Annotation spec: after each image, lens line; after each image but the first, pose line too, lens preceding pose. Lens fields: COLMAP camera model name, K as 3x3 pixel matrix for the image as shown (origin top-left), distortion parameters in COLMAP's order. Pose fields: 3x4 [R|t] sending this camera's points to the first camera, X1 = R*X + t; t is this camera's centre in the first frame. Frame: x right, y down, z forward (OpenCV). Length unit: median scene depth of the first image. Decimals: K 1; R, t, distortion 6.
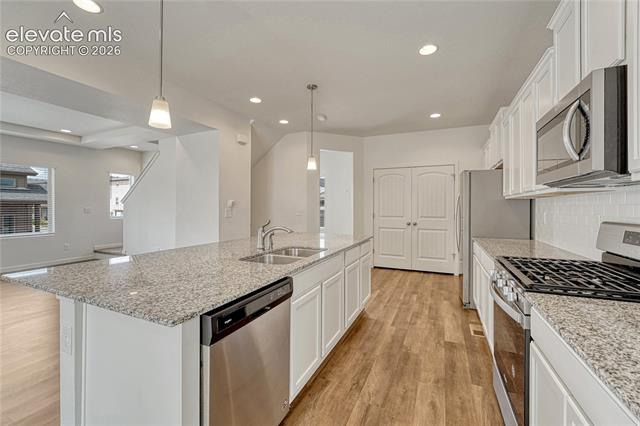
lens RADIAL K [[263.9, 0, 319.4], [0, 263.9, 206.8], [0, 0, 1]] dist [-0.028834, 0.000008]
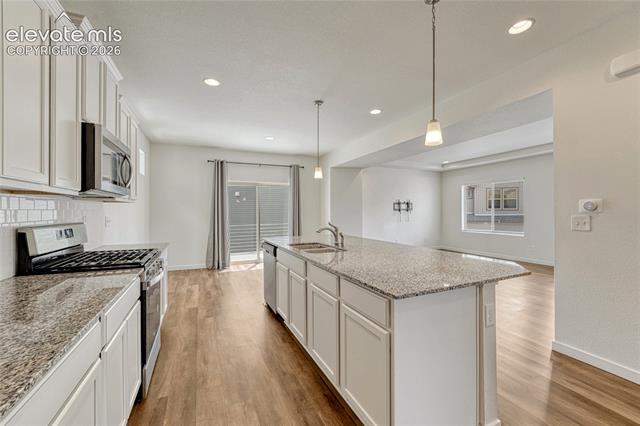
lens RADIAL K [[272.6, 0, 319.4], [0, 272.6, 209.1], [0, 0, 1]] dist [-0.001746, 0.000373]
pose [[-0.659676, -0.005719, -0.751529, 0.820622], [-0.000116, 0.999972, -0.007508, -0.002166], [0.751551, -0.004866, -0.659658, 1.743408]]
